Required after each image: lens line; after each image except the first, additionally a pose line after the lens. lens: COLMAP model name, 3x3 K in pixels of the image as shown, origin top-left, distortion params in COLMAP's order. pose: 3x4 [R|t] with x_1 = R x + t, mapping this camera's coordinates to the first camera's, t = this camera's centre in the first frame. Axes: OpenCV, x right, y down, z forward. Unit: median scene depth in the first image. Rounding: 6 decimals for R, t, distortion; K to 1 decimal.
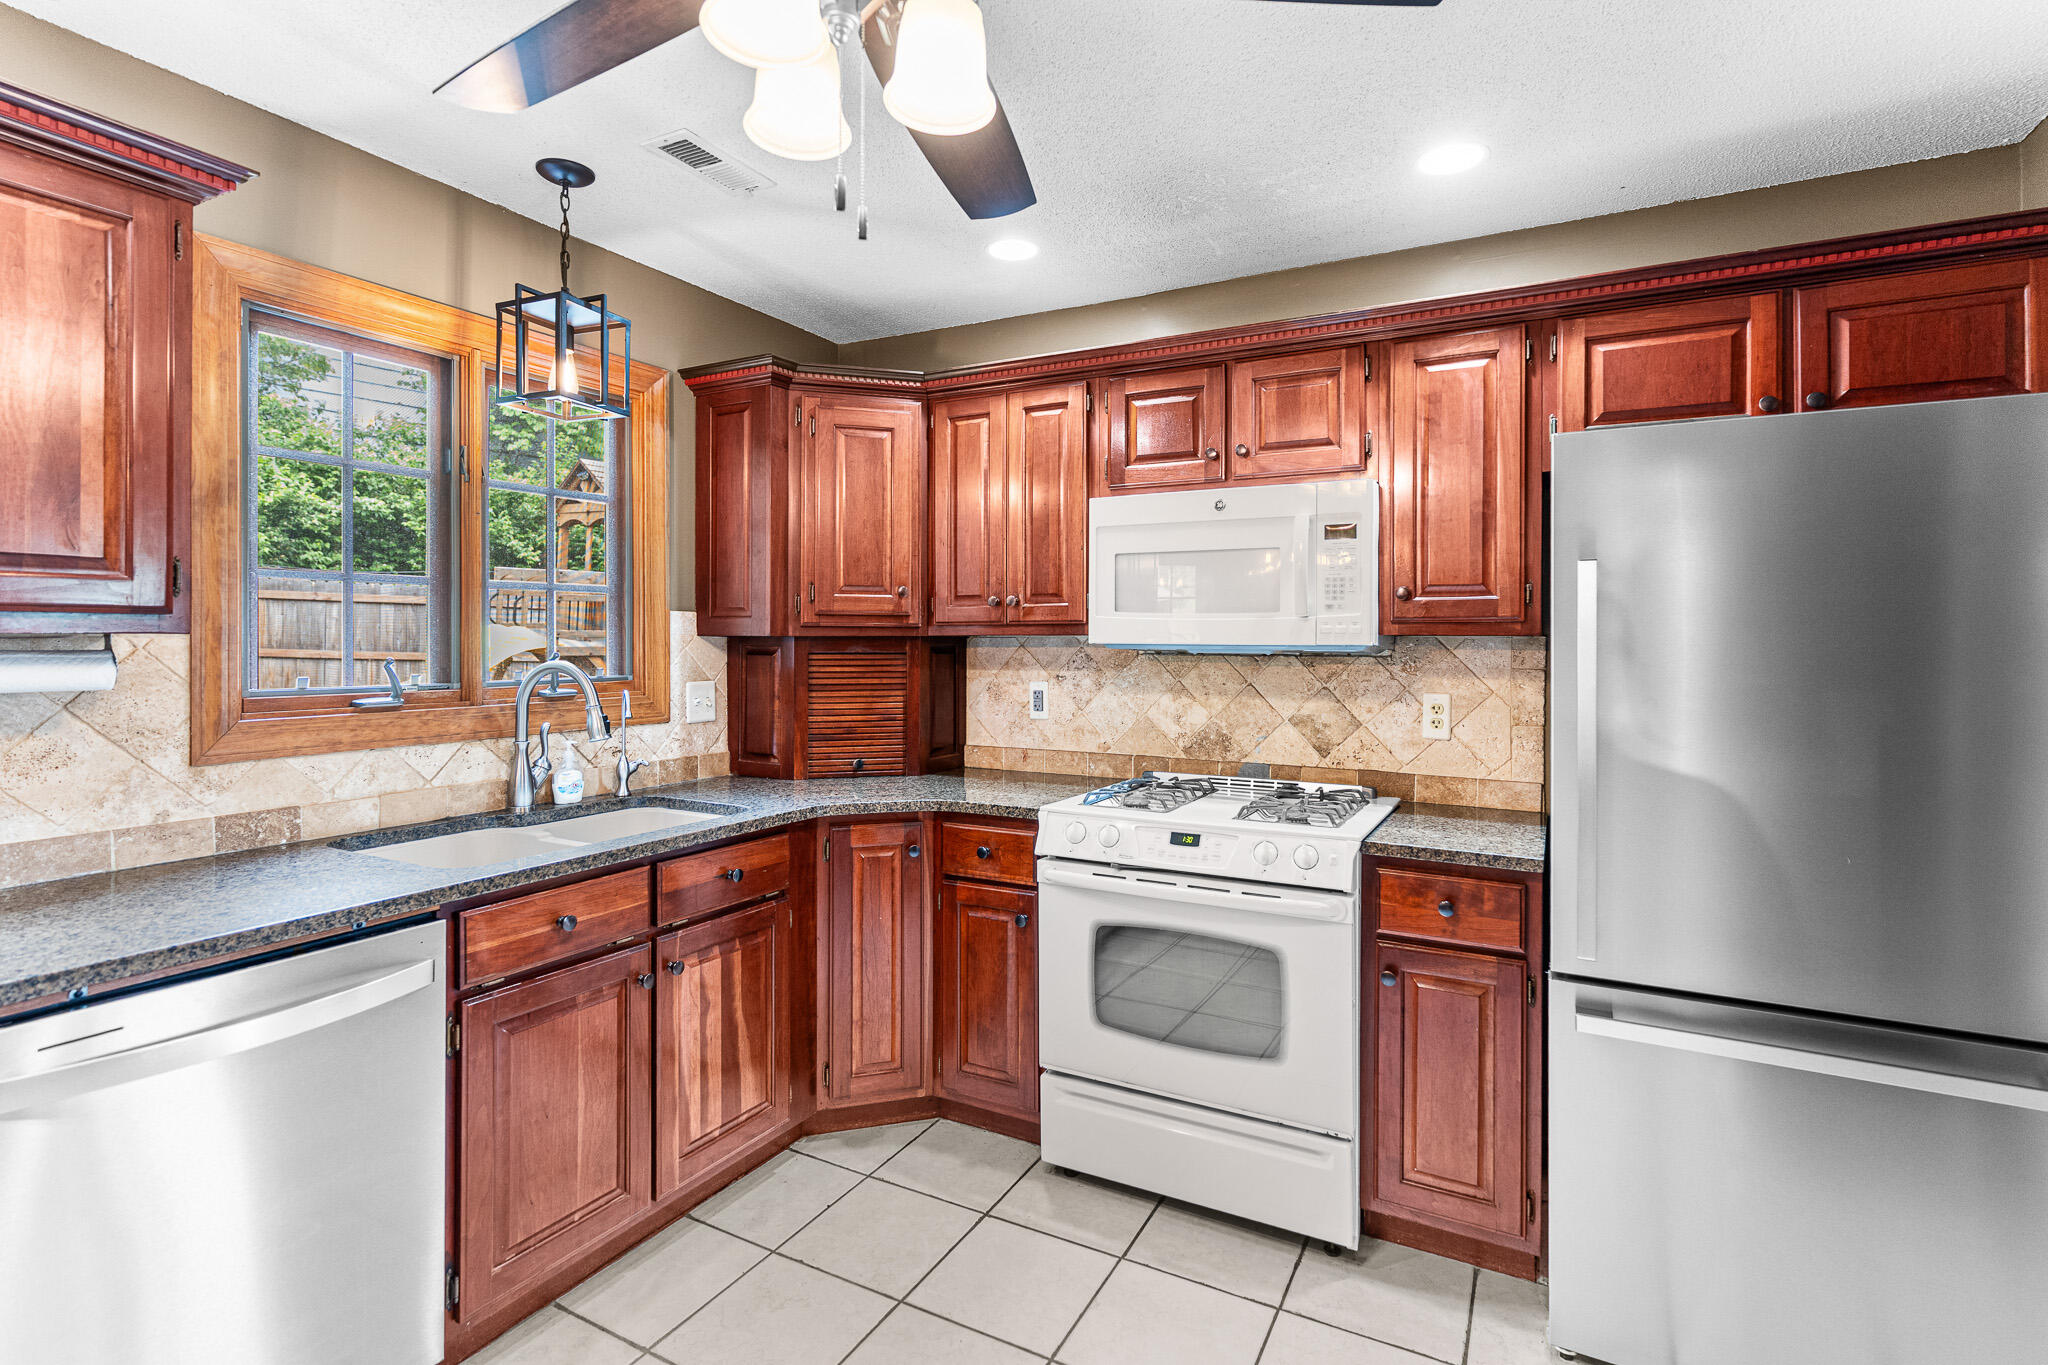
lens RADIAL K [[983.3, 0, 1022.7], [0, 983.3, 640.4], [0, 0, 1]] dist [-0.000678, 0.000518]
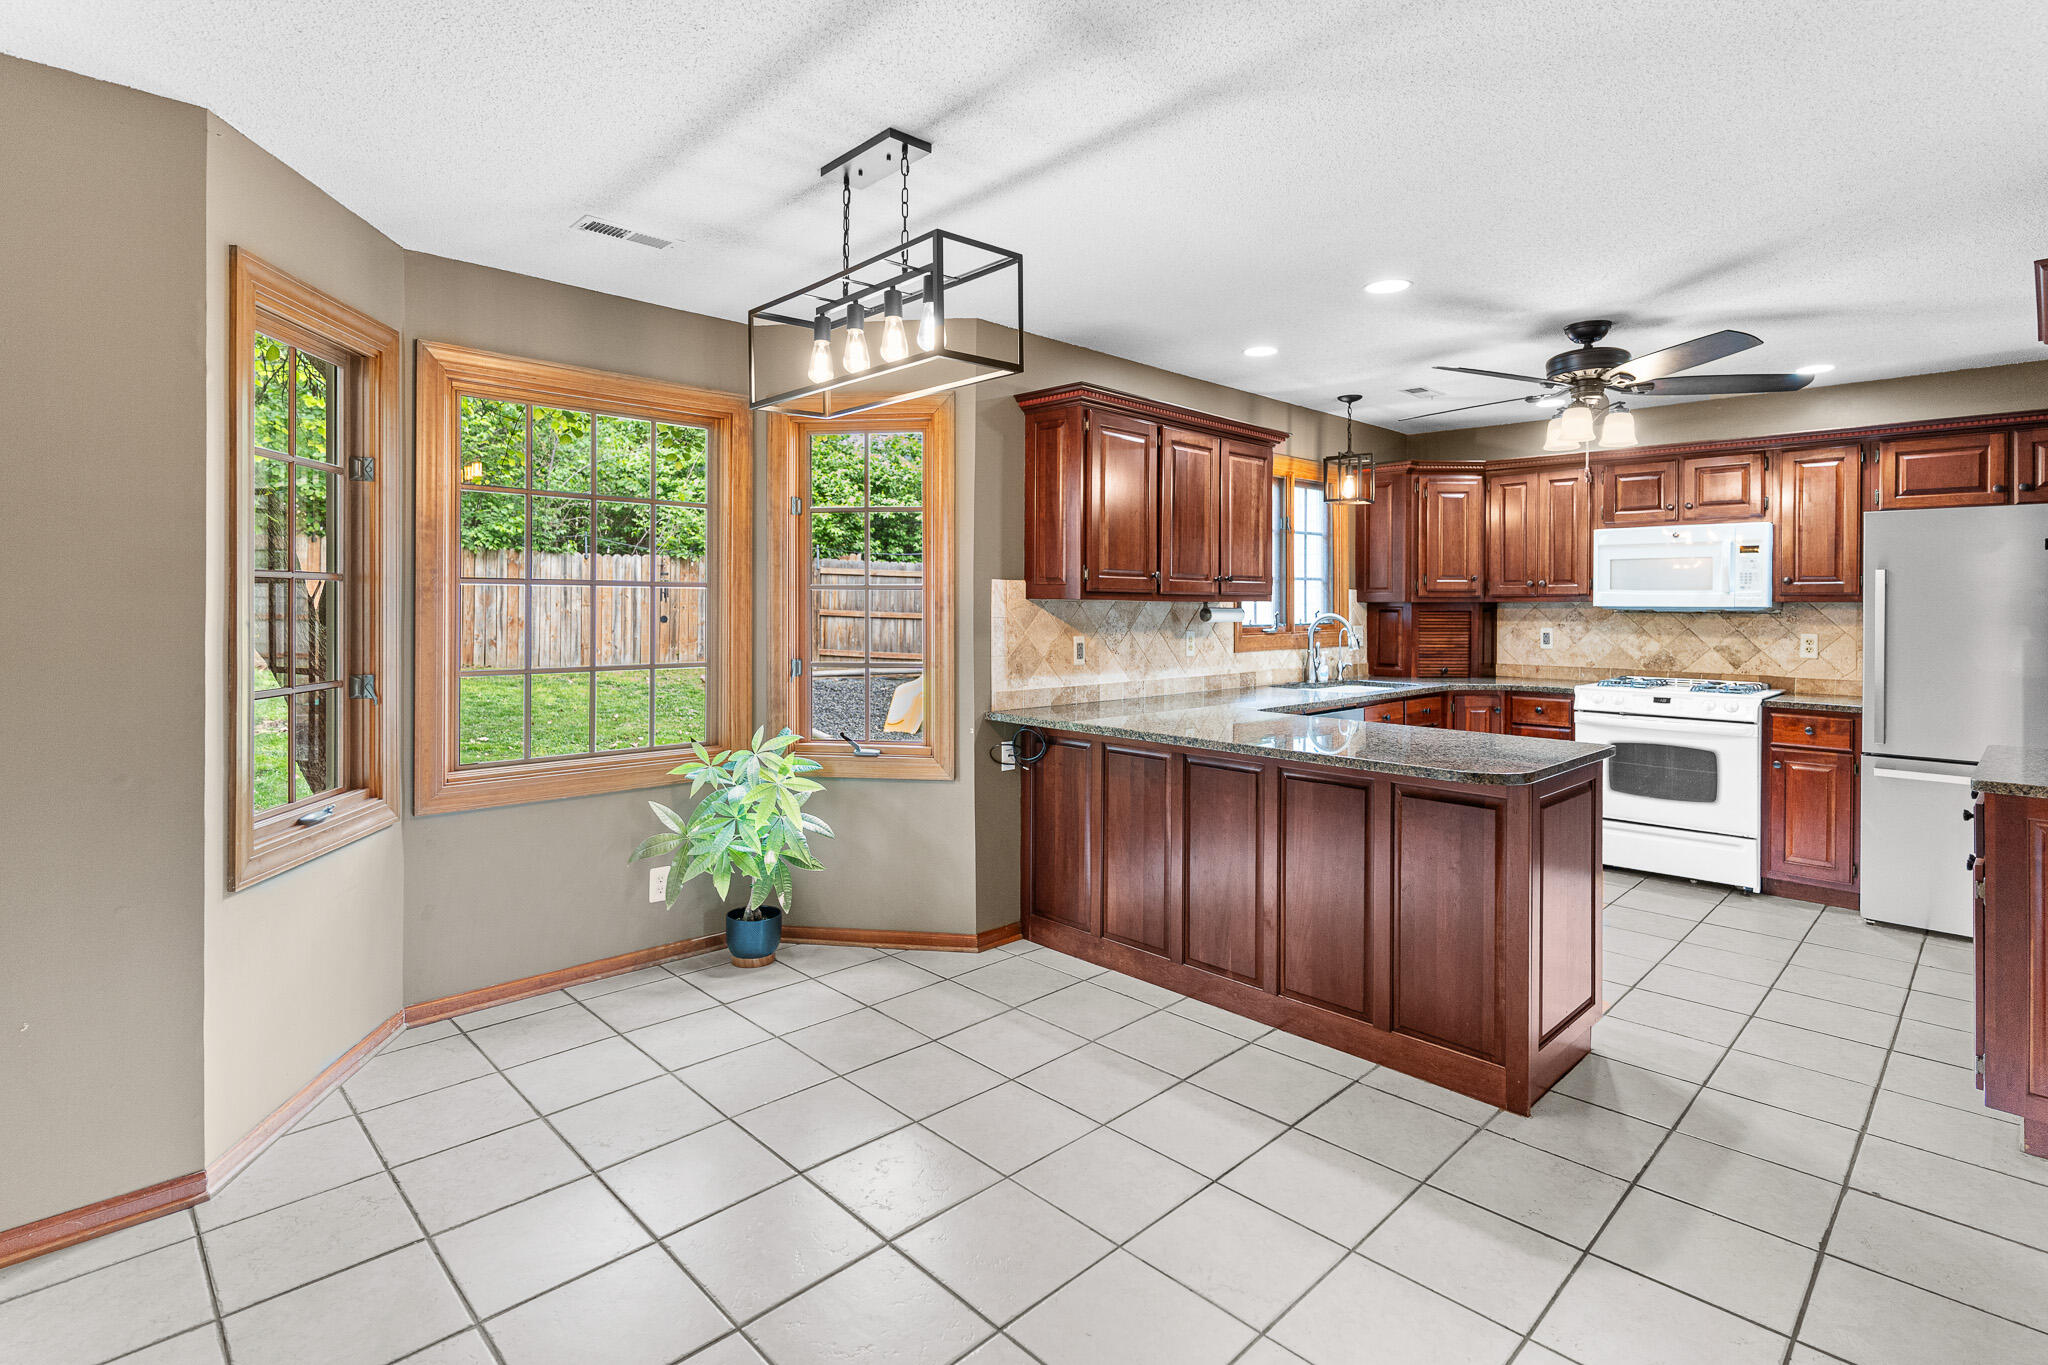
lens RADIAL K [[987.4, 0, 1022.6], [0, 987.4, 608.5], [0, 0, 1]] dist [-0.002398, 0.000867]
pose [[0.954742, 0.001856, -0.297430, -0.431795], [-0.000639, 0.999991, 0.004187, 0.000481], [0.297435, -0.003807, 0.954734, -1.188969]]
